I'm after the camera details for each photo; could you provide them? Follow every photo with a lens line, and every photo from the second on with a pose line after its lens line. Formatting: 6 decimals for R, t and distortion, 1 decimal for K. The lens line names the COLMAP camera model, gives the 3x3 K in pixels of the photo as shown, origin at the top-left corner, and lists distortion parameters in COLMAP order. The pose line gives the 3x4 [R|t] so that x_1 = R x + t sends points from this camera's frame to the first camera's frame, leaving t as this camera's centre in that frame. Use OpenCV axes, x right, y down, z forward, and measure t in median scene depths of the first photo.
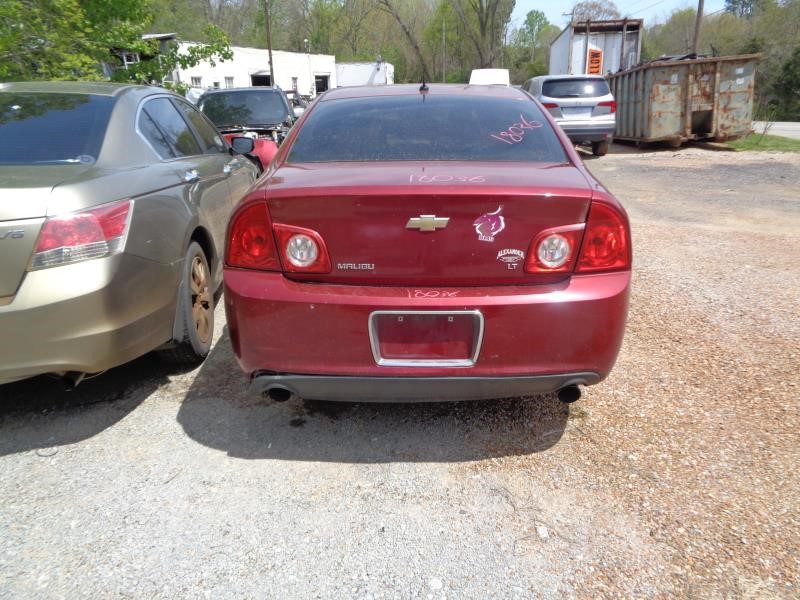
lens RADIAL K [[601.6, 0, 400.0], [0, 601.6, 300.0], [0, 0, 1]] dist [-0.000864, 0.009516]
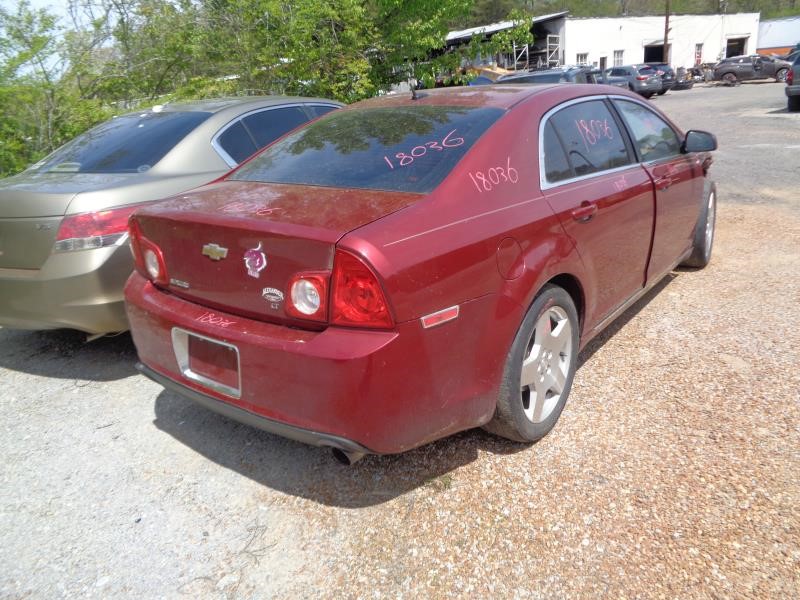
lens RADIAL K [[599.1, 0, 400.0], [0, 599.1, 300.0], [0, 0, 1]] dist [0.010501, 0.000165]
pose [[0.807622, 0.153969, -0.569245, 0.601800], [-0.131288, 0.988032, 0.080976, -0.114527], [0.574900, 0.009337, 0.818170, 0.231573]]
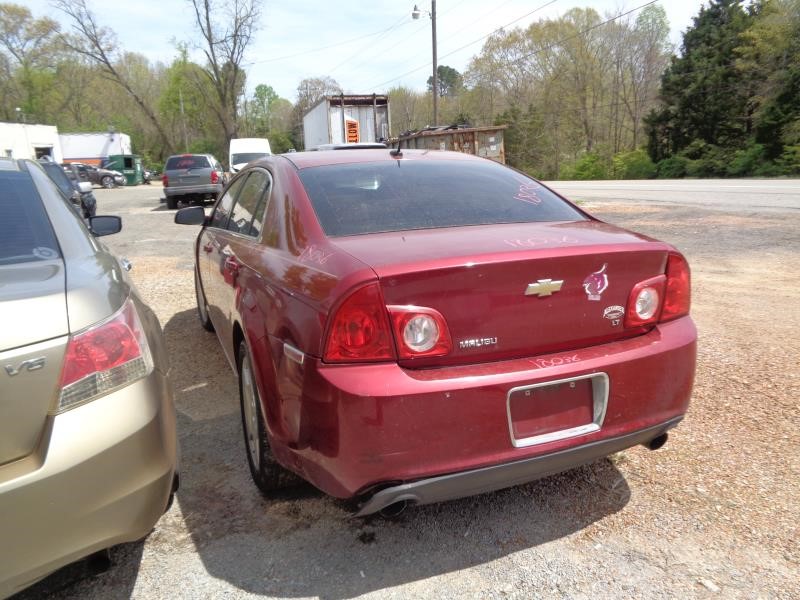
lens RADIAL K [[610.4, 0, 390.4], [0, 610.4, 301.3], [0, 0, 1]] dist [-0.012556, 0.001015]
pose [[0.920414, -0.103518, 0.376991, -0.366124], [0.143019, 0.986621, -0.078260, -0.044363], [-0.363846, 0.125948, 0.922905, 0.133780]]
